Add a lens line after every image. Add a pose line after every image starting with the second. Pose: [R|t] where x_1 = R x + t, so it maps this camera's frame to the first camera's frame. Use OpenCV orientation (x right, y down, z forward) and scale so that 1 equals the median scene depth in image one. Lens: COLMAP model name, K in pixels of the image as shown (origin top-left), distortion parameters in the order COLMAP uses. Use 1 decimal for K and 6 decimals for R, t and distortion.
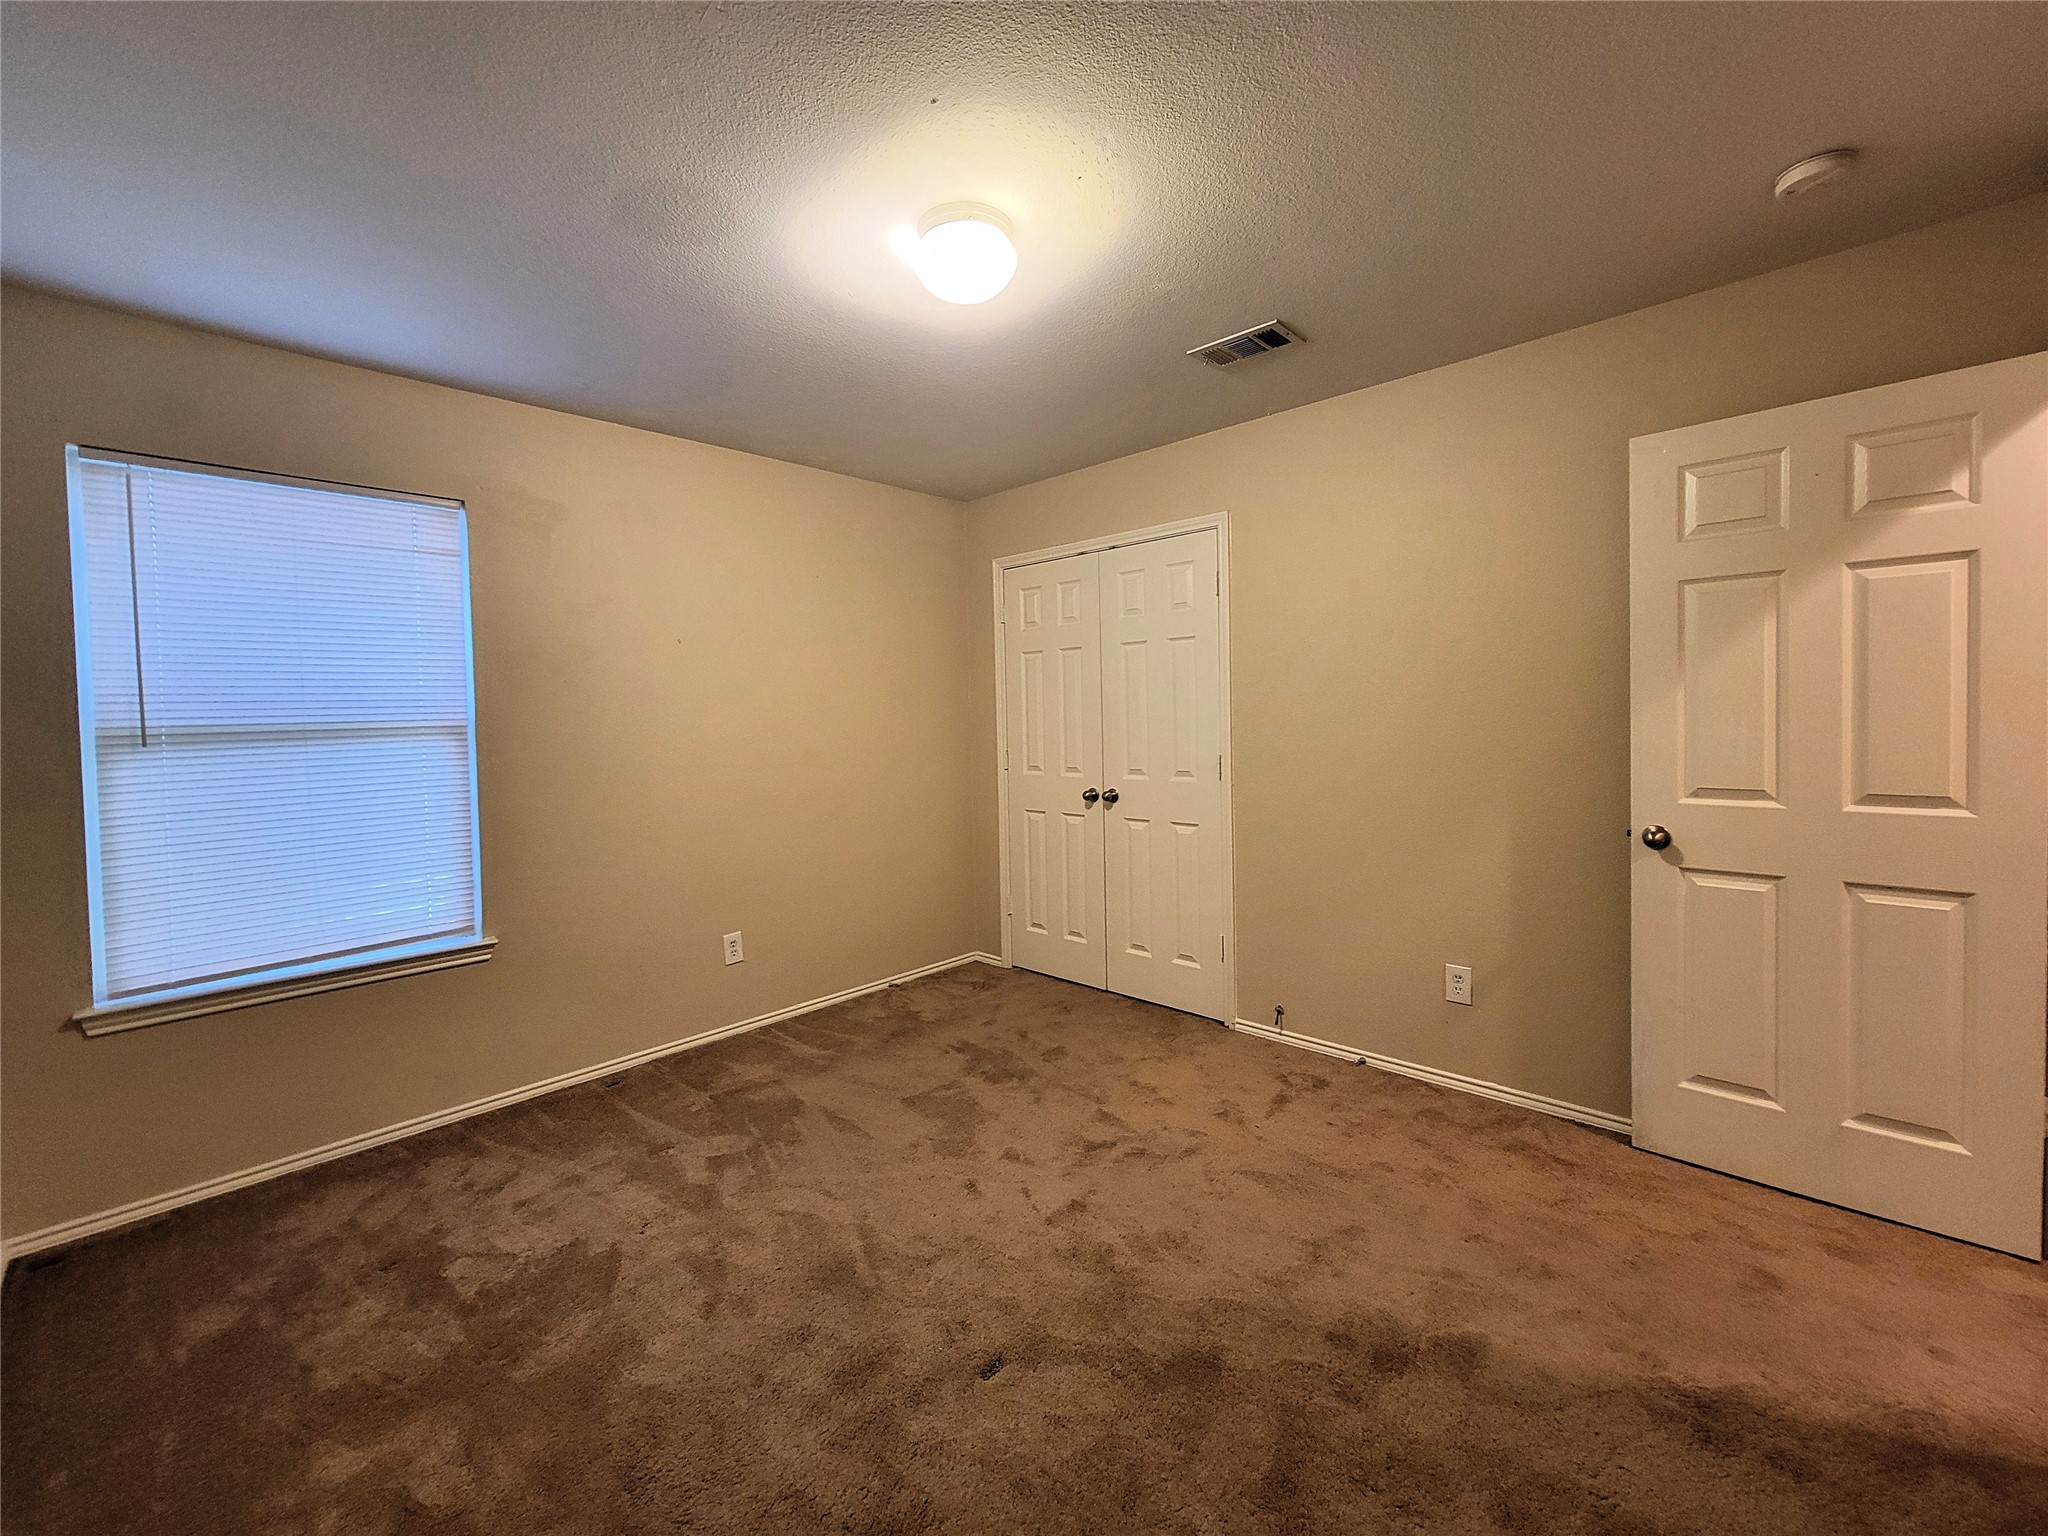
lens RADIAL K [[864.7, 0, 1016.1], [0, 864.7, 739.3], [0, 0, 1]] dist [-0.002627, 0.000106]
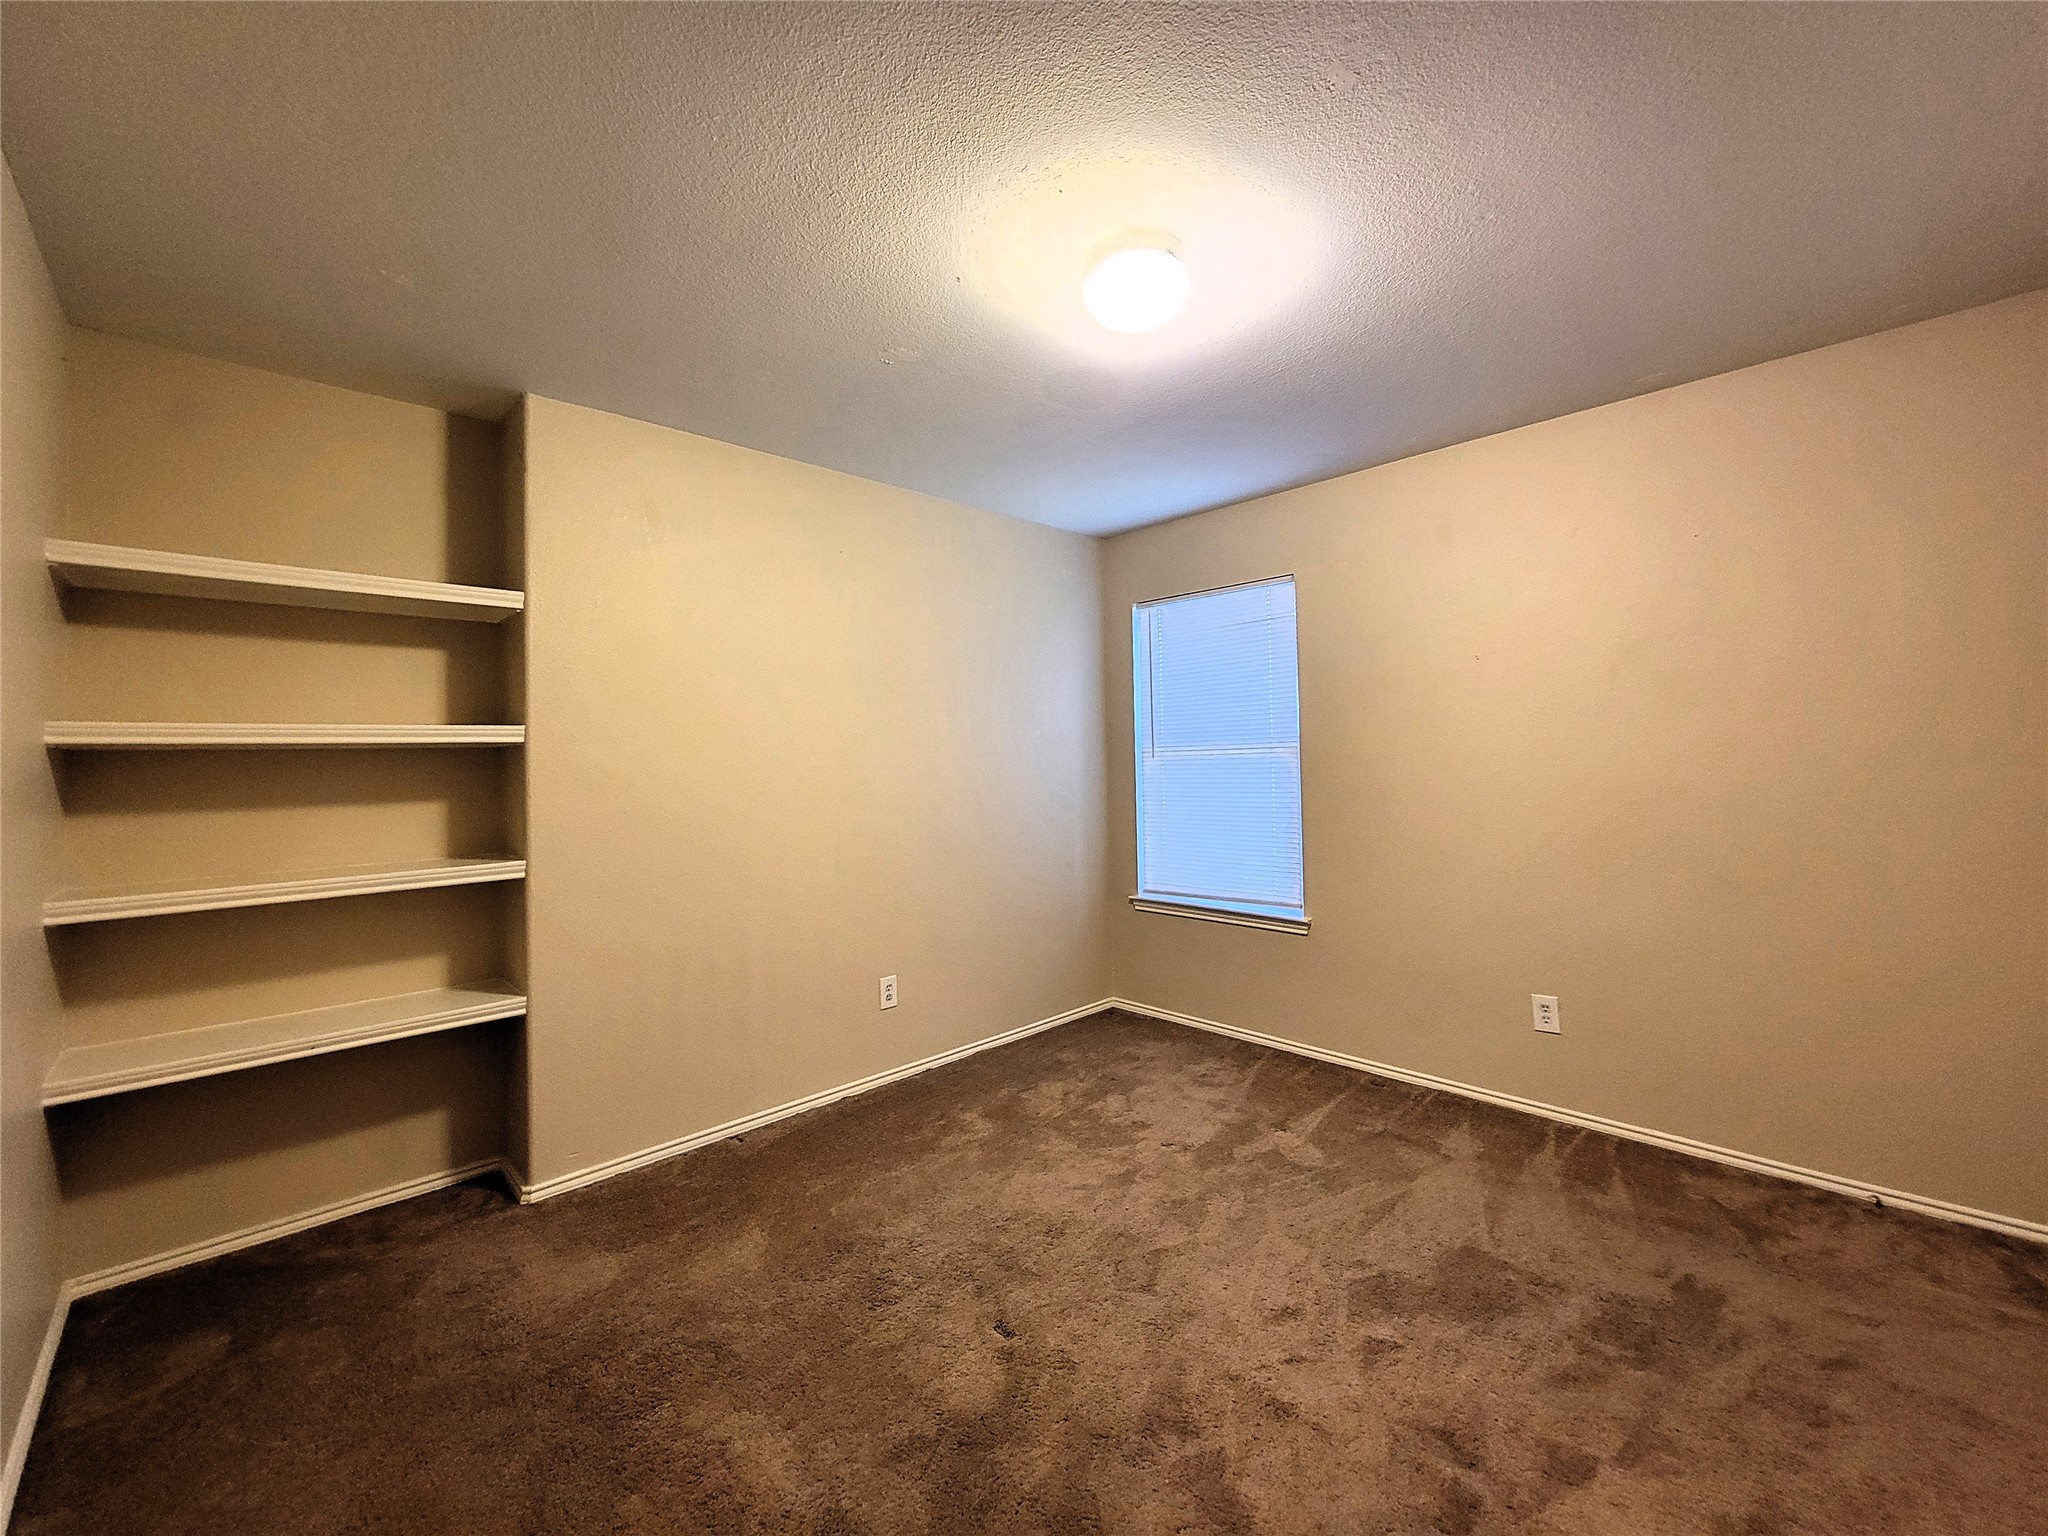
lens RADIAL K [[864.7, 0, 1016.1], [0, 864.7, 739.3], [0, 0, 1]] dist [-0.002627, 0.000106]
pose [[-0.071321, 0.002493, -0.997450, 0.630011], [-0.004870, 0.999984, 0.002847, -0.029241], [0.997442, 0.005061, -0.071308, 0.627181]]
